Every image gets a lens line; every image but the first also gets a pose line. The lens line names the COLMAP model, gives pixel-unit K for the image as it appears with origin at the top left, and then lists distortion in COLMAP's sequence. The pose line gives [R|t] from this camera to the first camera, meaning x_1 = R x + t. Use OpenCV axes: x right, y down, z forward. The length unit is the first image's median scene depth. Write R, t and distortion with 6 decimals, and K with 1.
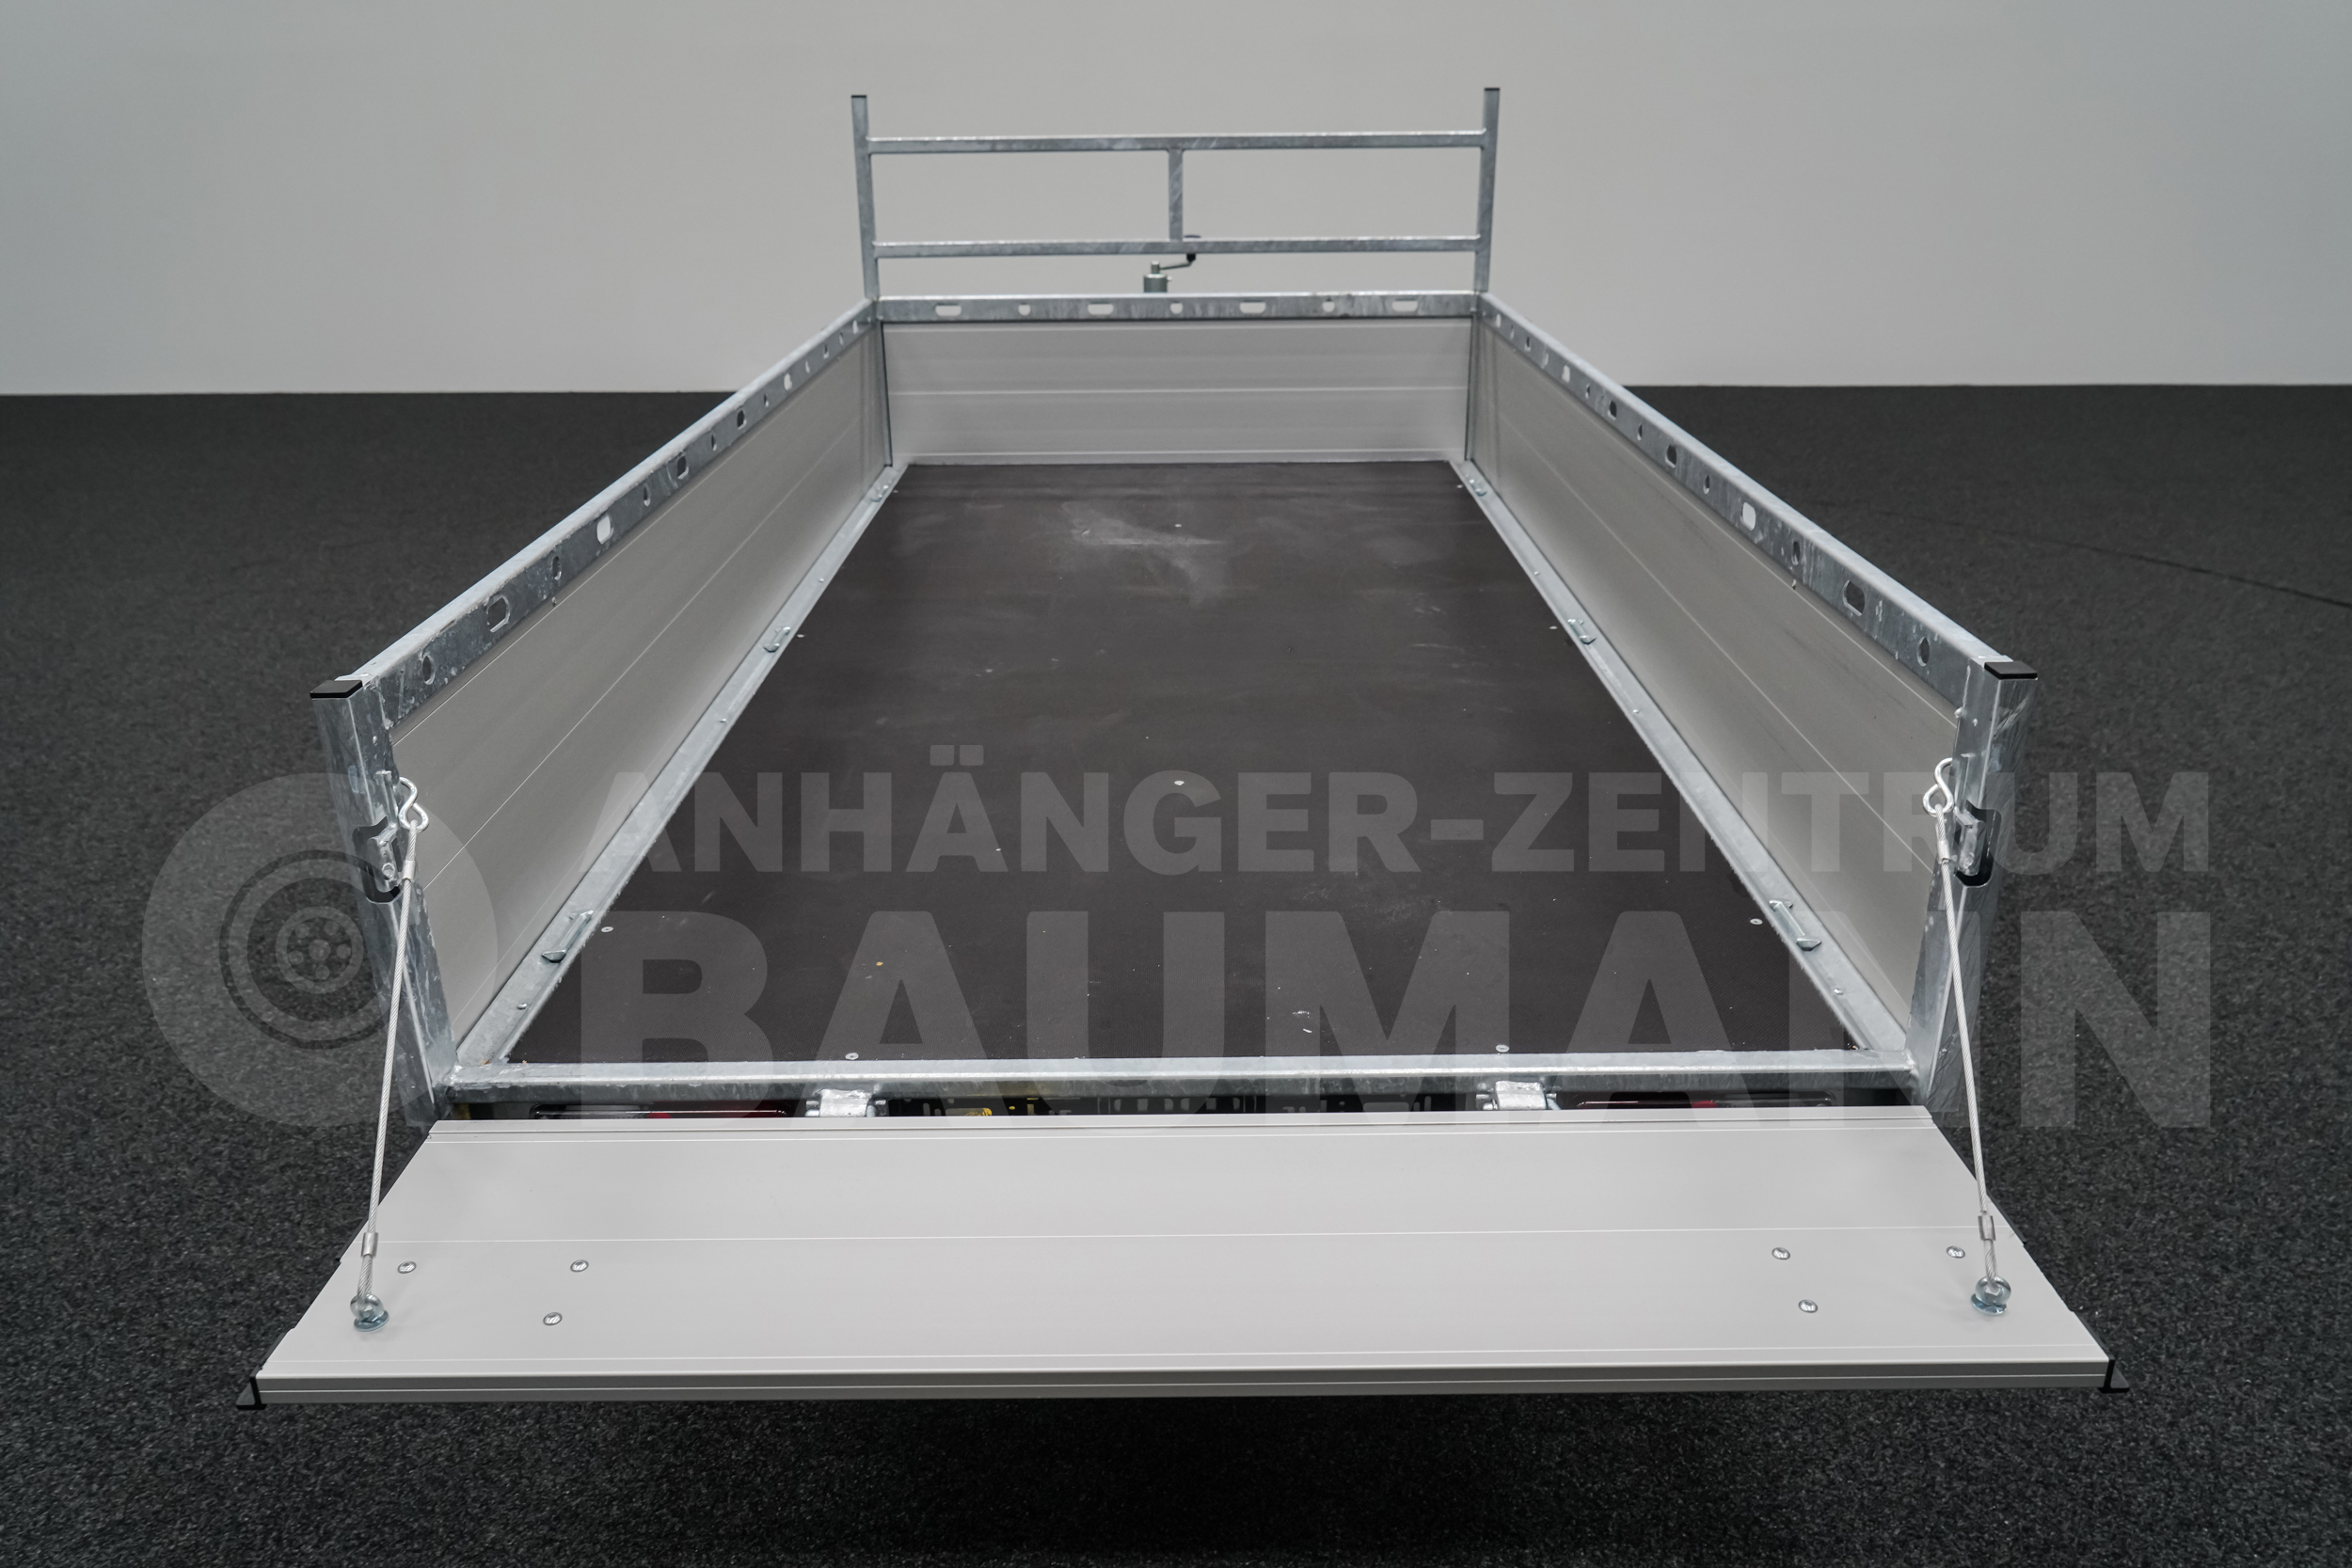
lens RADIAL K [[1769.1, 0, 1171.1], [0, 1769.1, 774.2], [0, 0, 1]] dist [0.008763, 0.018785]
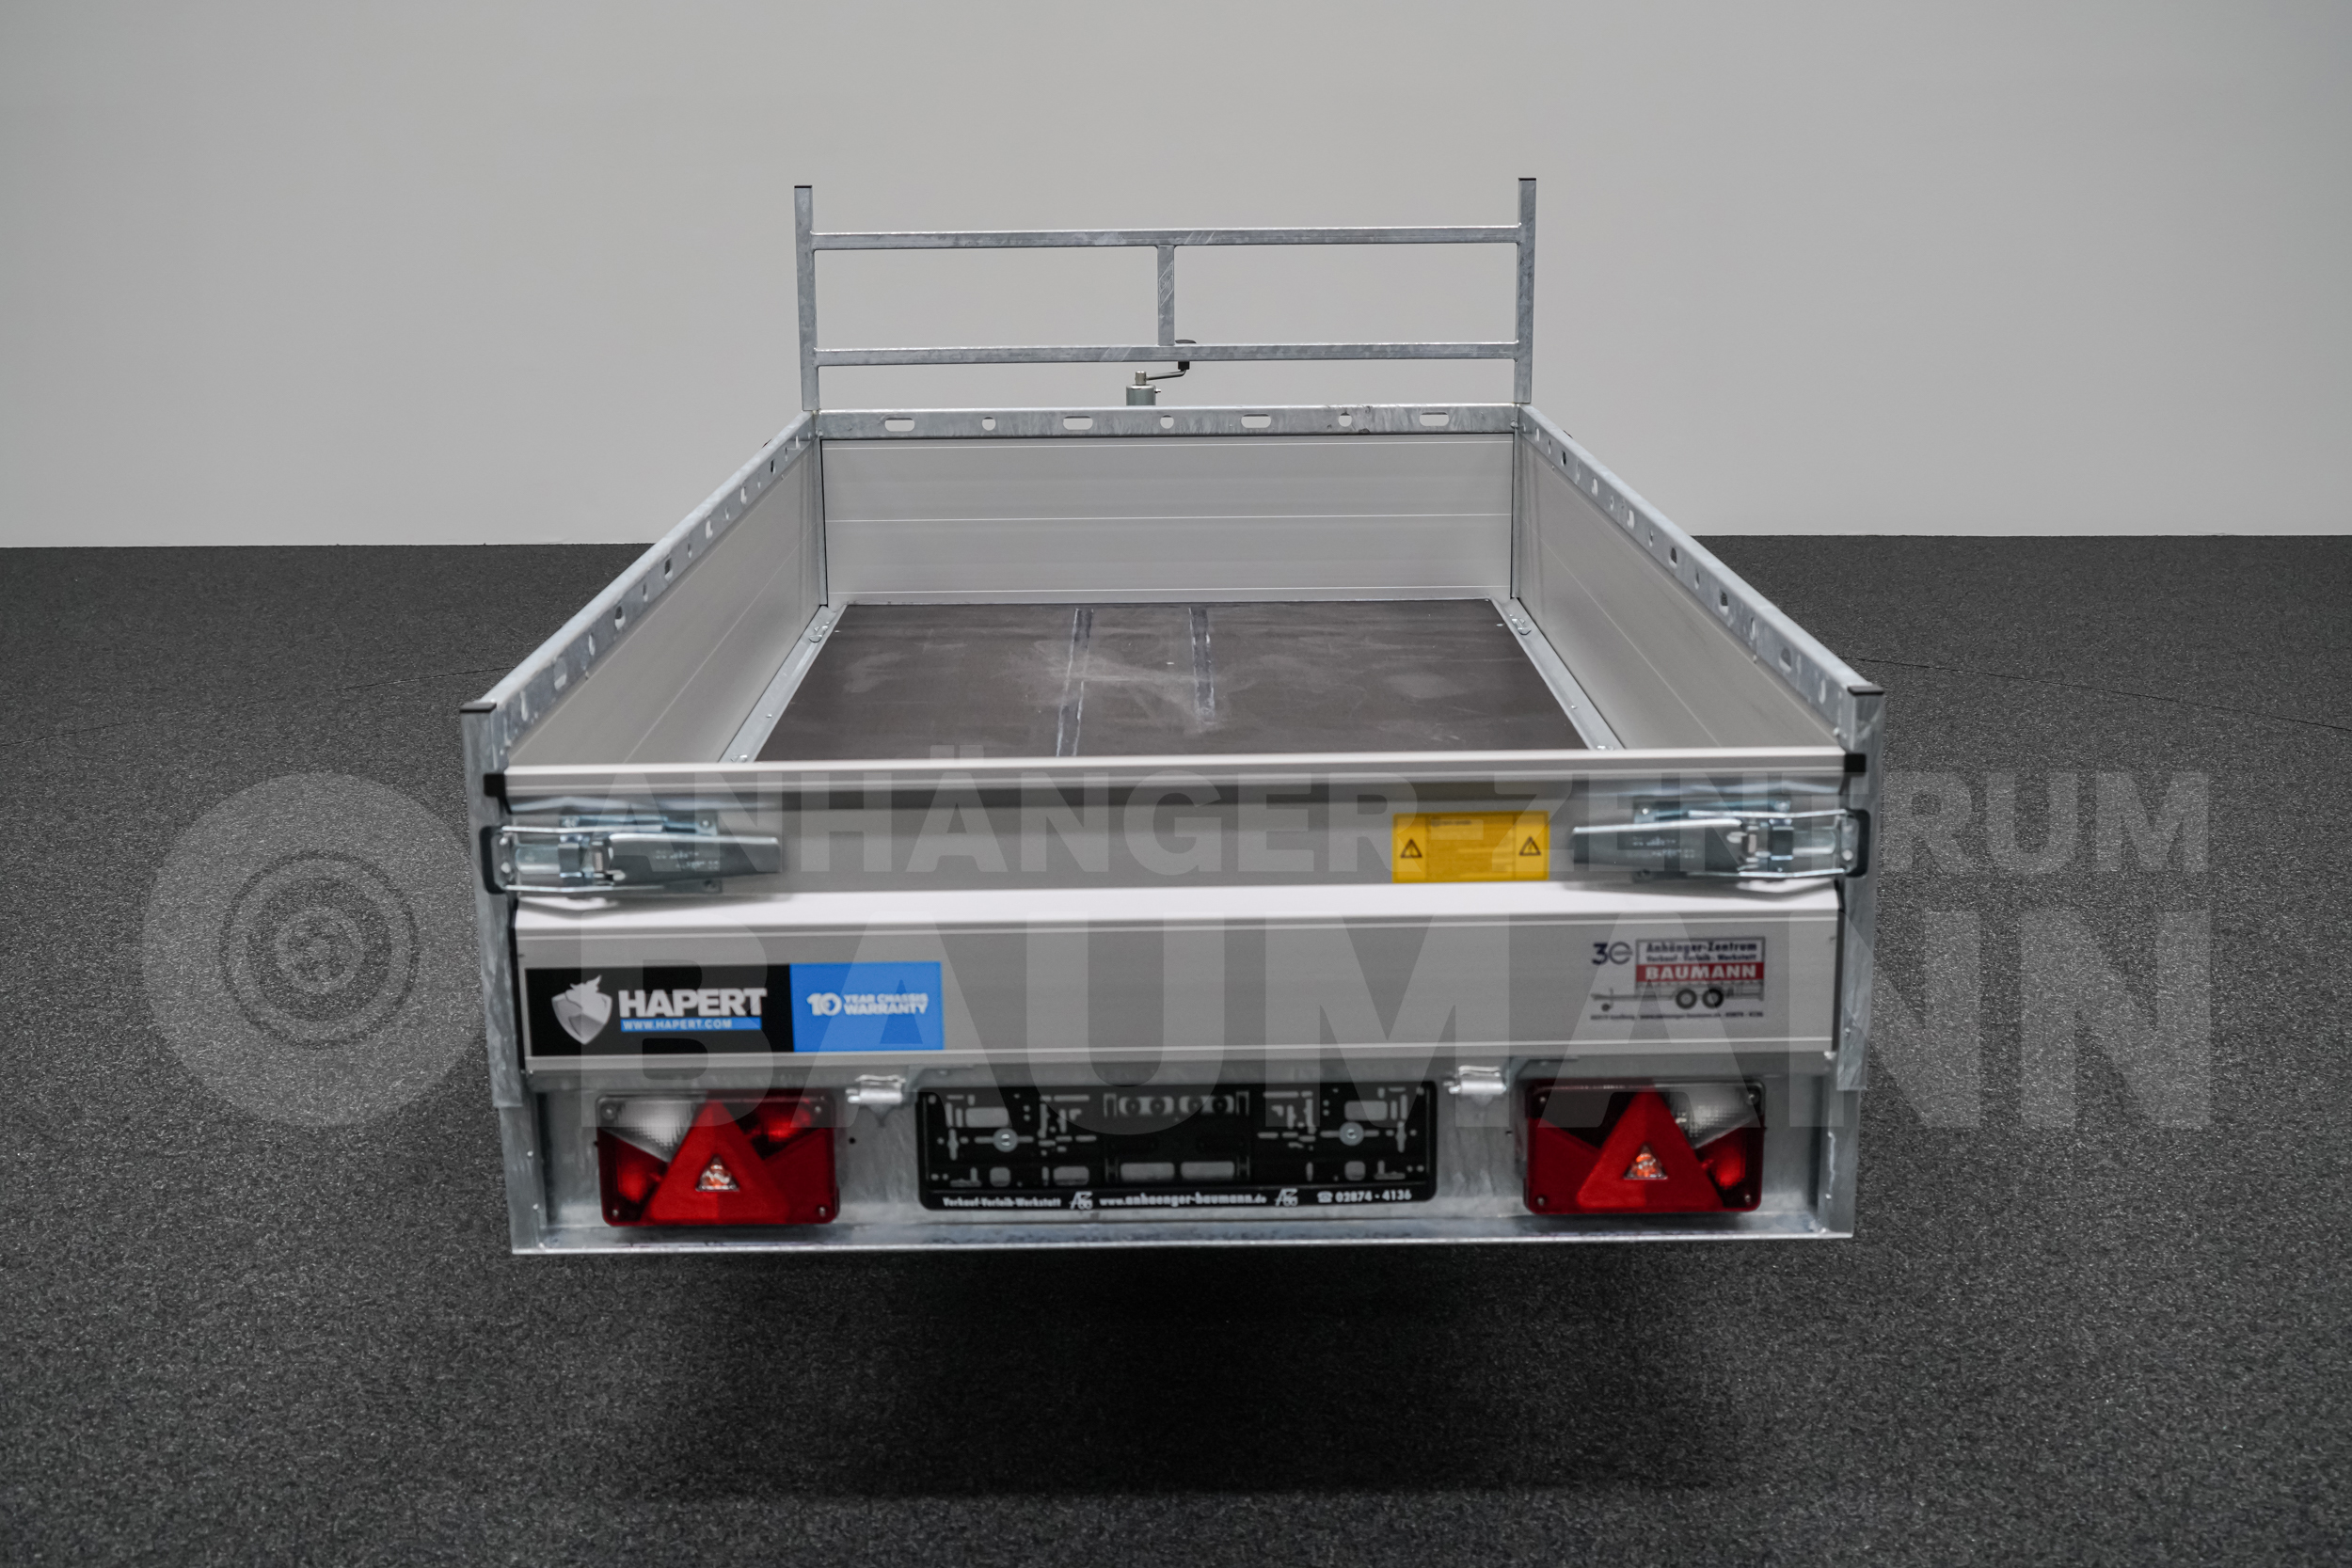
lens RADIAL K [[2809.8, 0, 1165.2], [0, 2809.8, 769.0], [0, 0, 1]] dist [0.012750, 0.000000]
pose [[0.999984, -0.000850, 0.005547, -0.009734], [0.001635, 0.989712, -0.143063, 0.169743], [-0.005368, 0.143070, 0.989698, -0.561806]]
